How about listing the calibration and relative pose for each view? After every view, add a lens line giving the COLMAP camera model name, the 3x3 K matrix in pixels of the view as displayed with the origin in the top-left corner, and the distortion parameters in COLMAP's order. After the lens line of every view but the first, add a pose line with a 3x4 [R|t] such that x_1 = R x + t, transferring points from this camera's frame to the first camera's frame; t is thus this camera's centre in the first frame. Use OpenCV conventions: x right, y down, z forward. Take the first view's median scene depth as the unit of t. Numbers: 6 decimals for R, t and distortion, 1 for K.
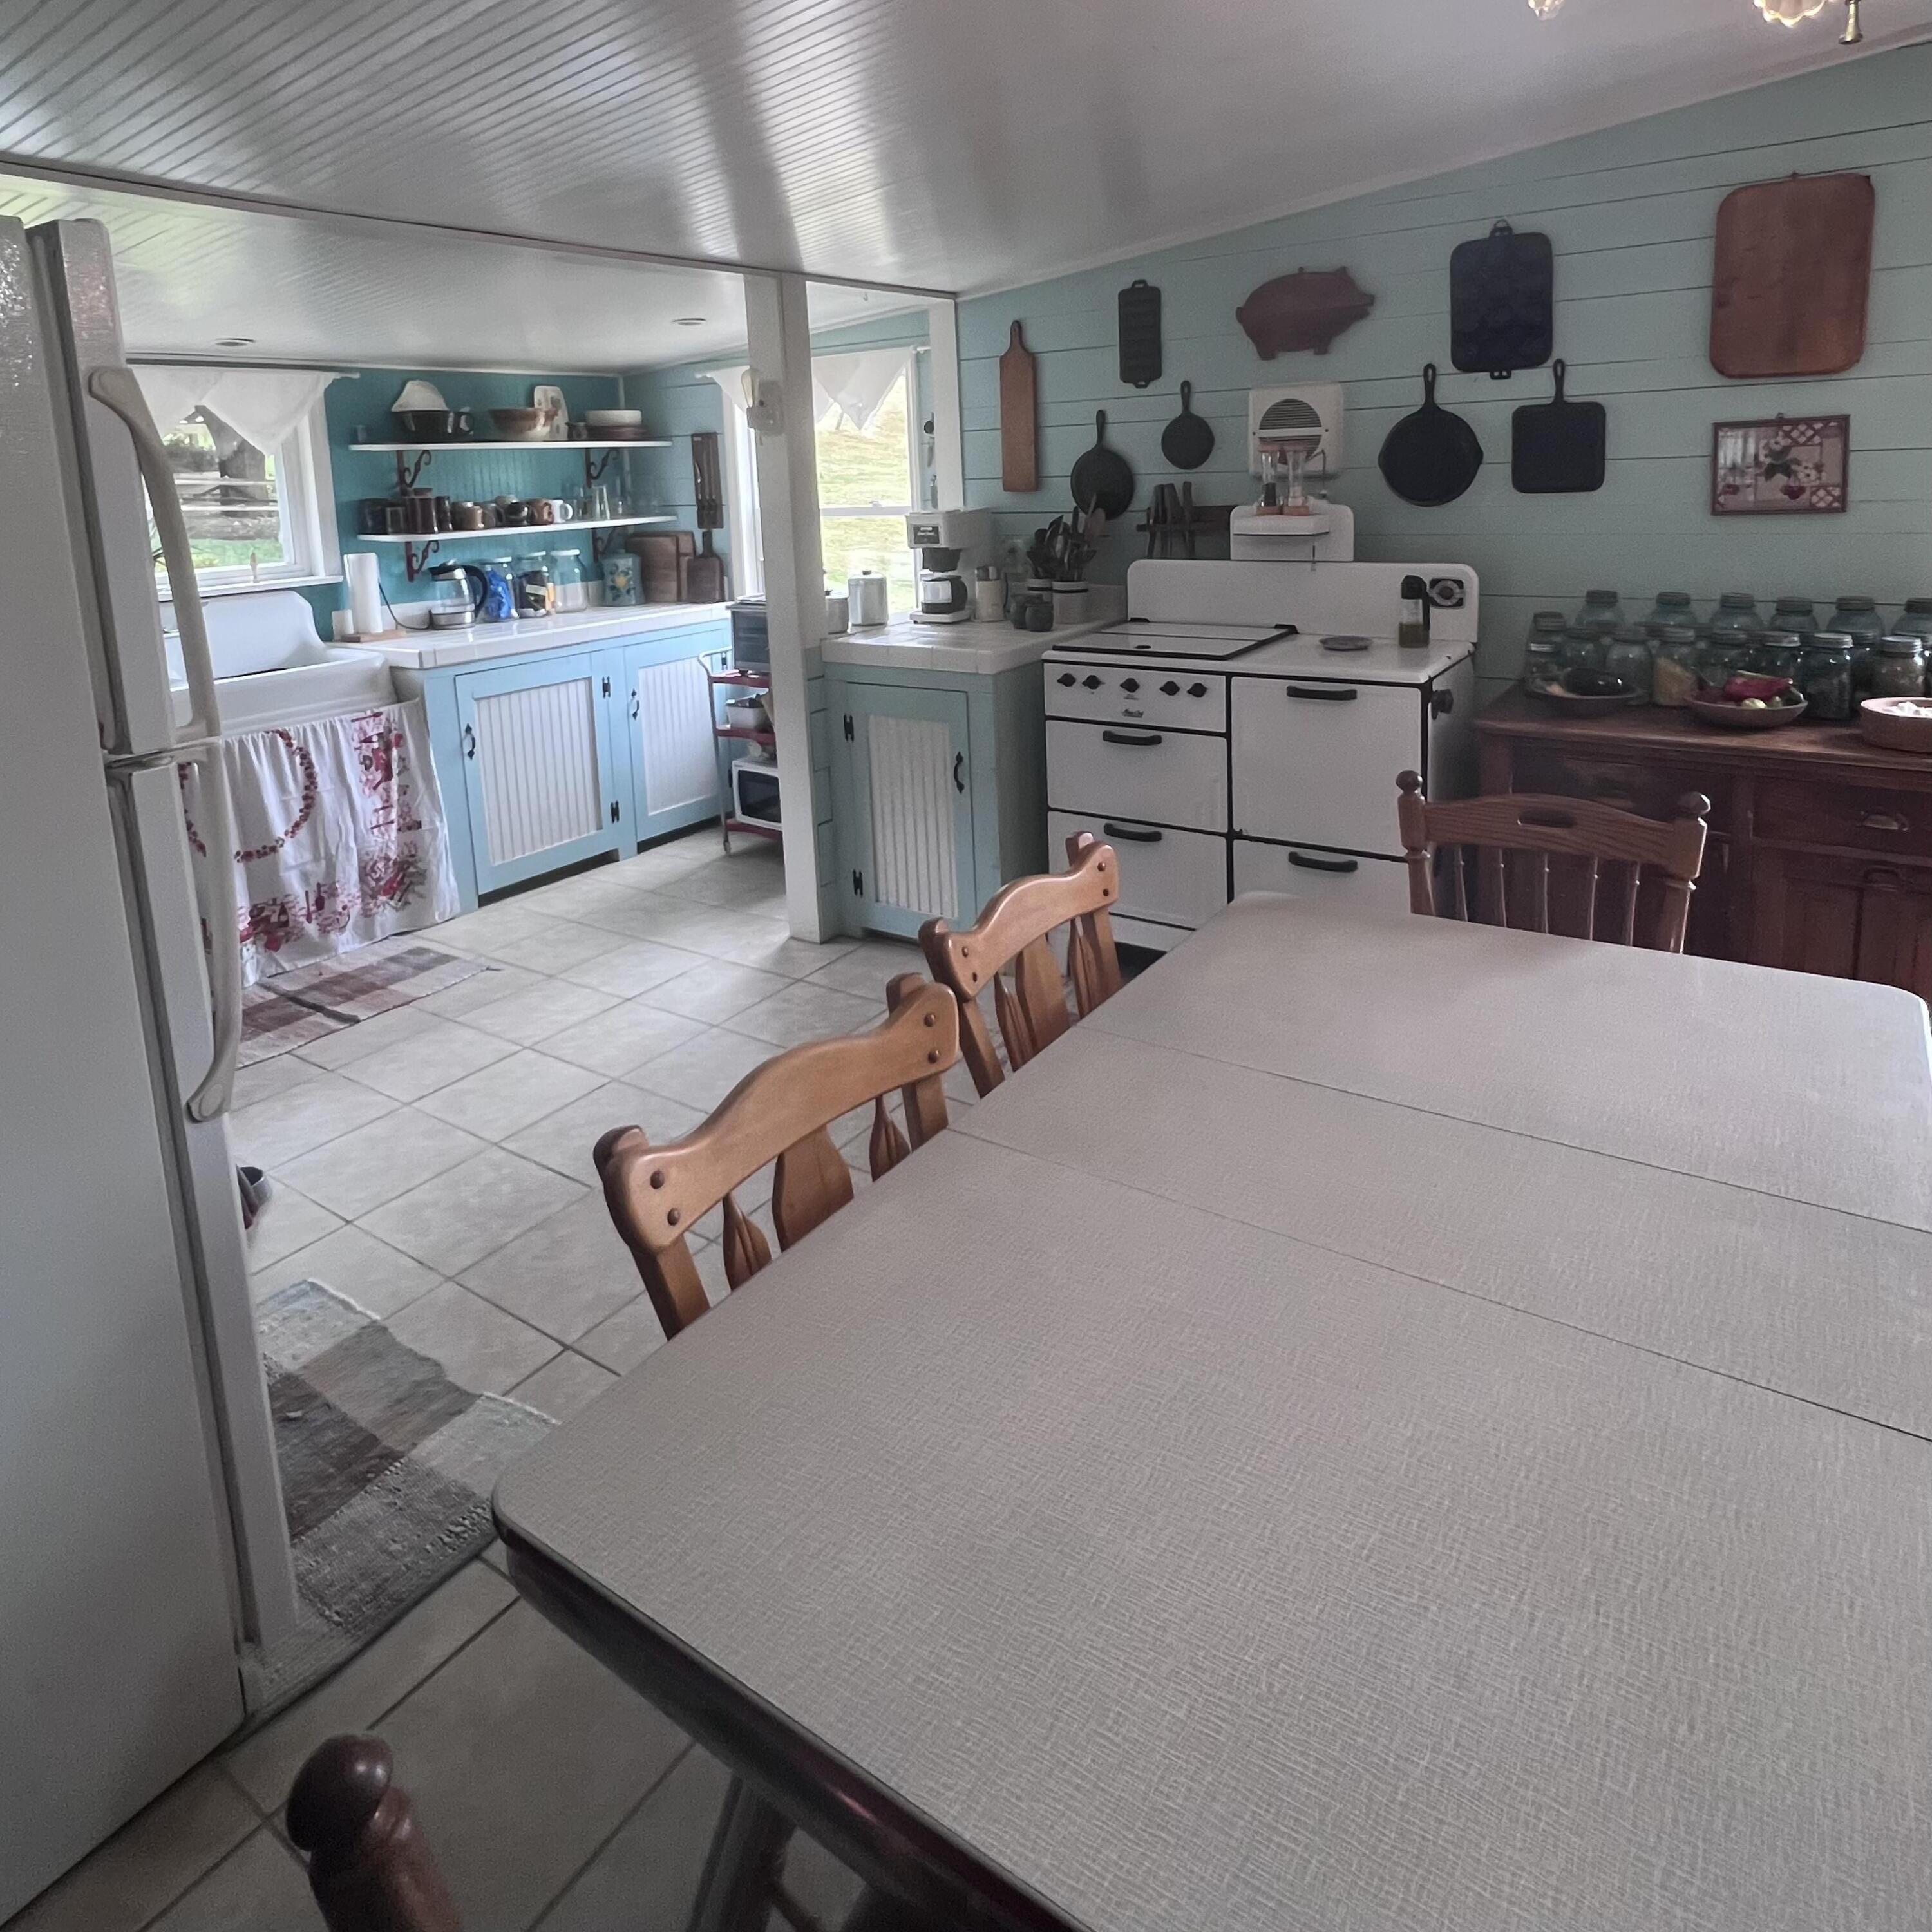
lens RADIAL K [[1265.1, 0, 957.7], [0, 1265.1, 640.2], [0, 0, 1]] dist [0.003213, 0.003557]
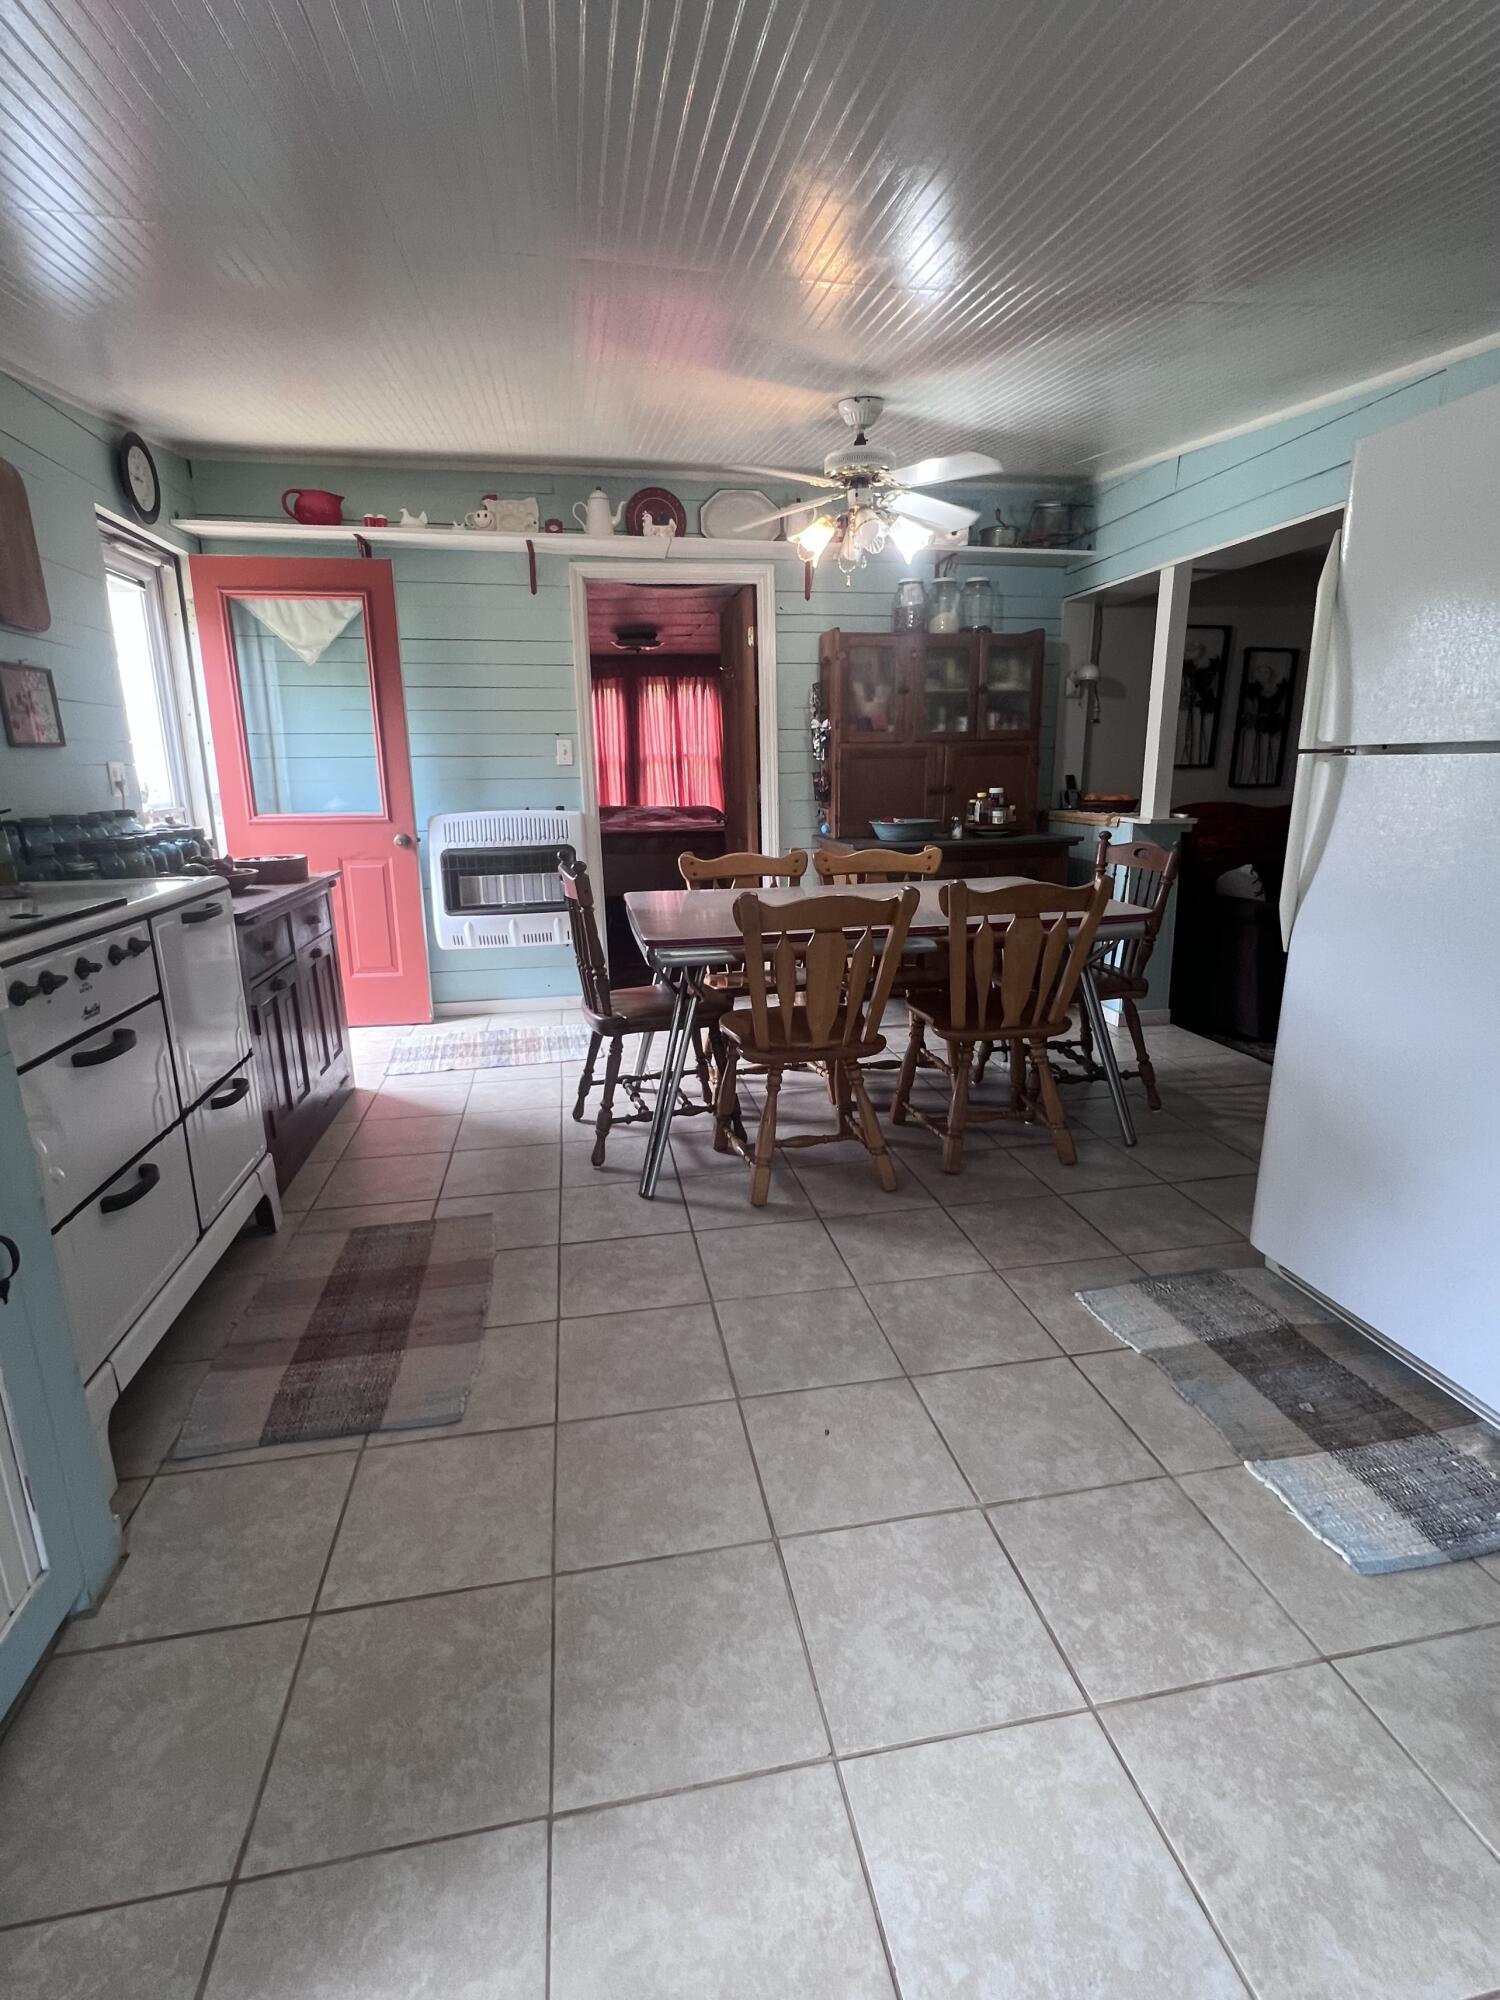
lens RADIAL K [[945.1, 0, 750.0], [0, 945.1, 1000.0], [0, 0, 1]] dist [-0.001908, 0.000265]
pose [[-0.708820, -0.117210, 0.695584, -0.344807], [0.147369, 0.939732, 0.308524, -0.037159], [-0.689824, 0.321195, -0.648827, 0.858616]]
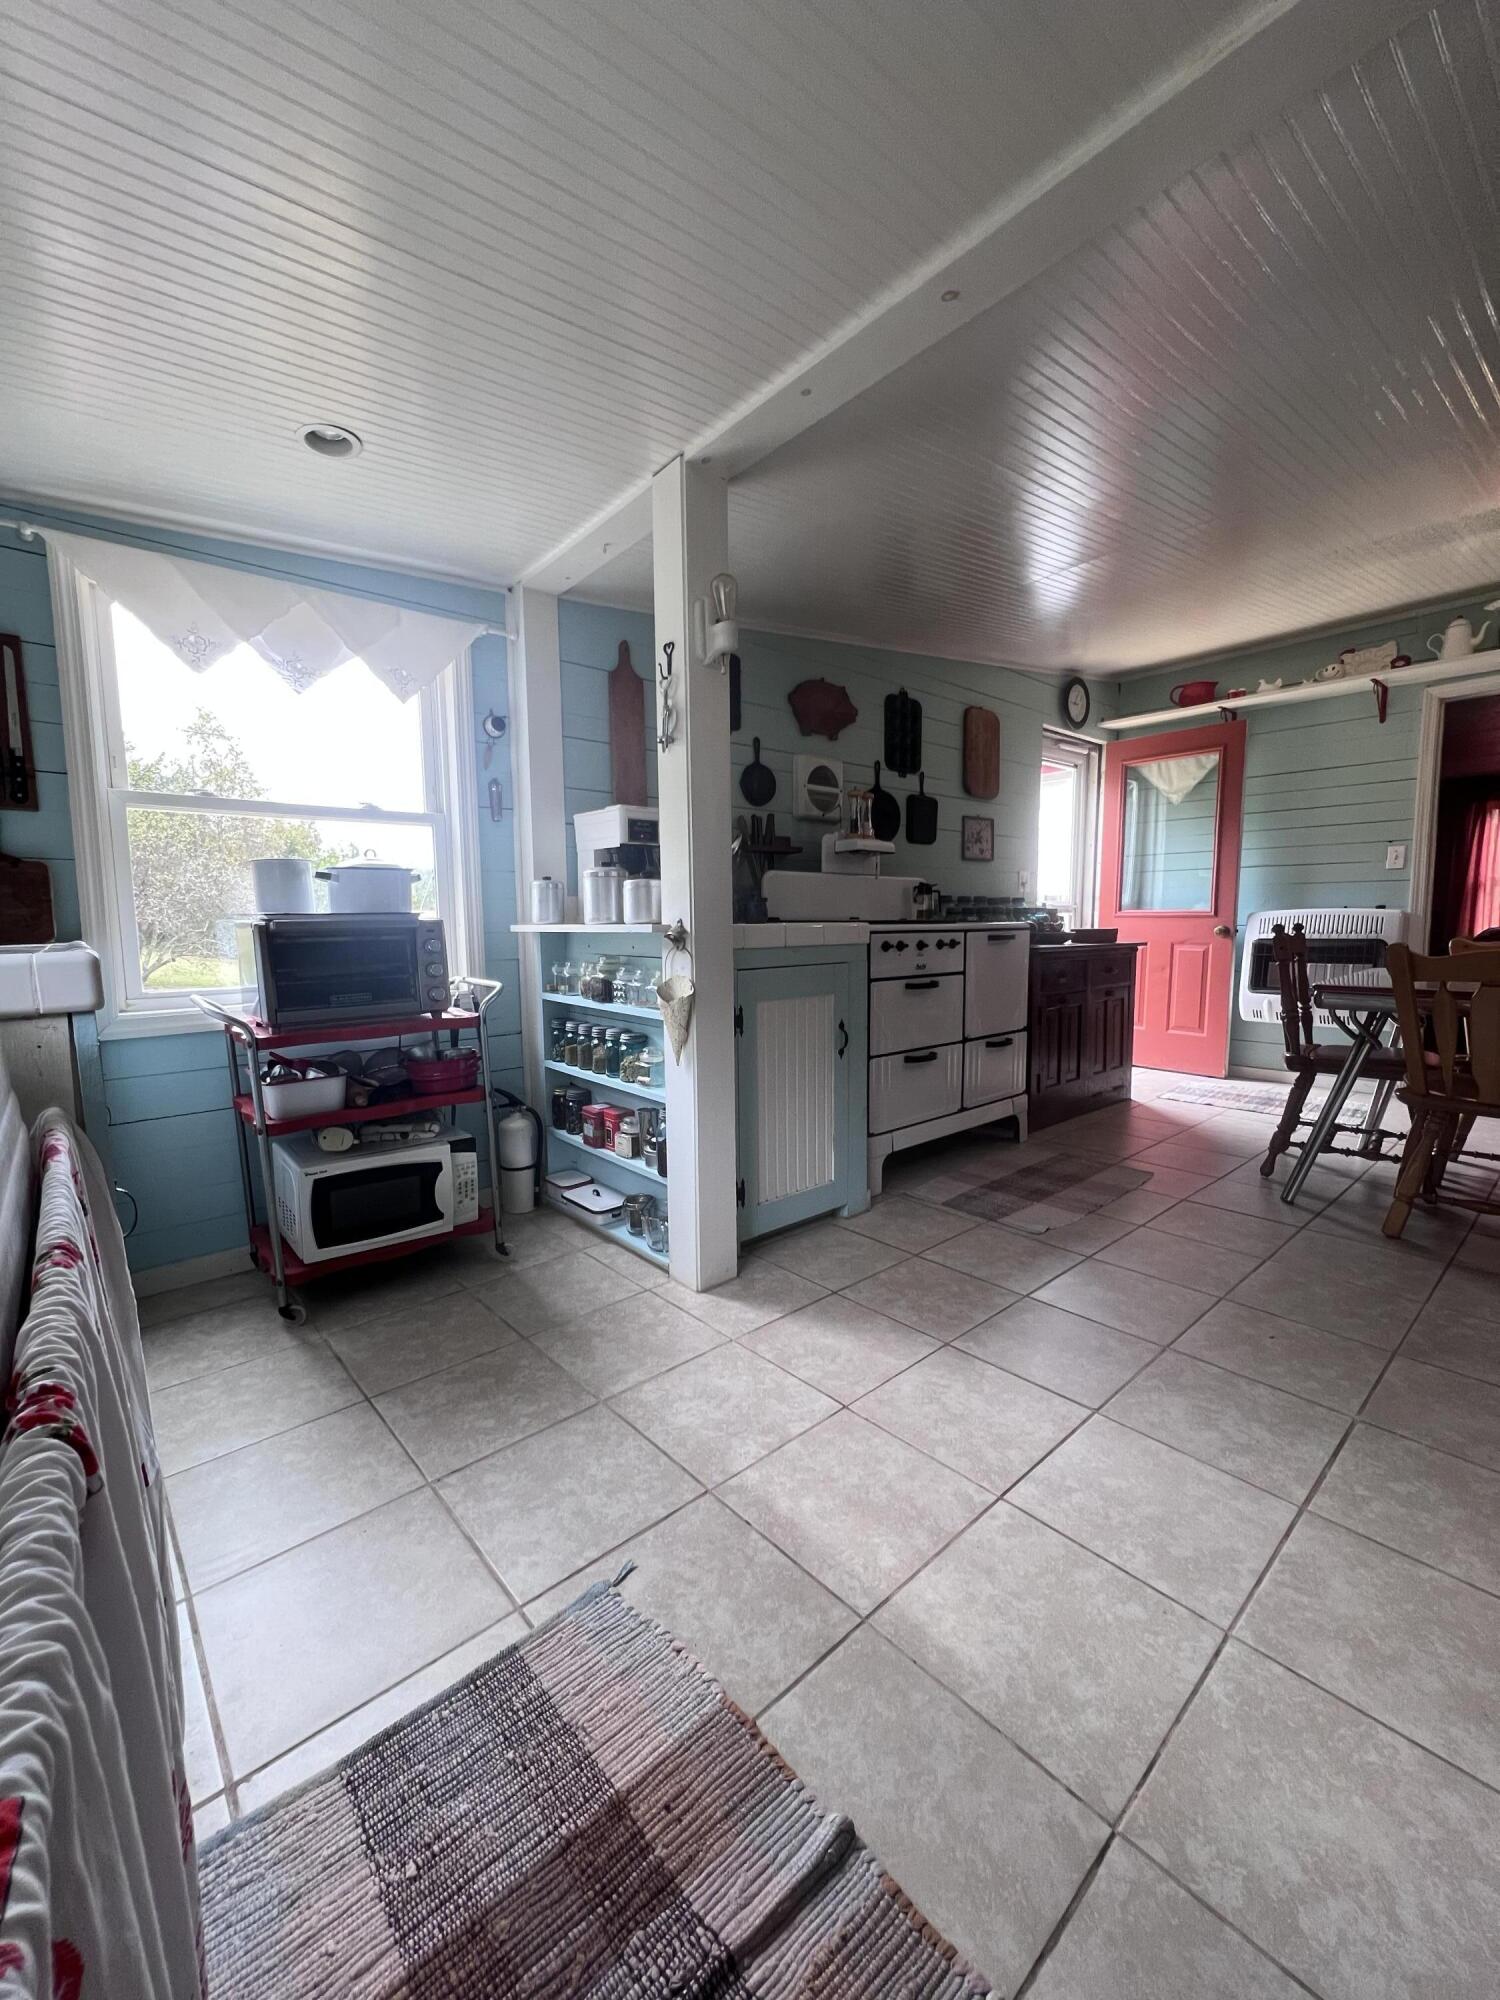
lens RADIAL K [[800.5, 0, 748.6], [0, 800.5, 1007.0], [0, 0, 1]] dist [0.000880, 0.000241]
pose [[0.238223, -0.061787, 0.969243, -0.581010], [0.138882, 0.989885, 0.028968, 0.040030], [-0.961229, 0.127710, 0.244394, 0.774903]]
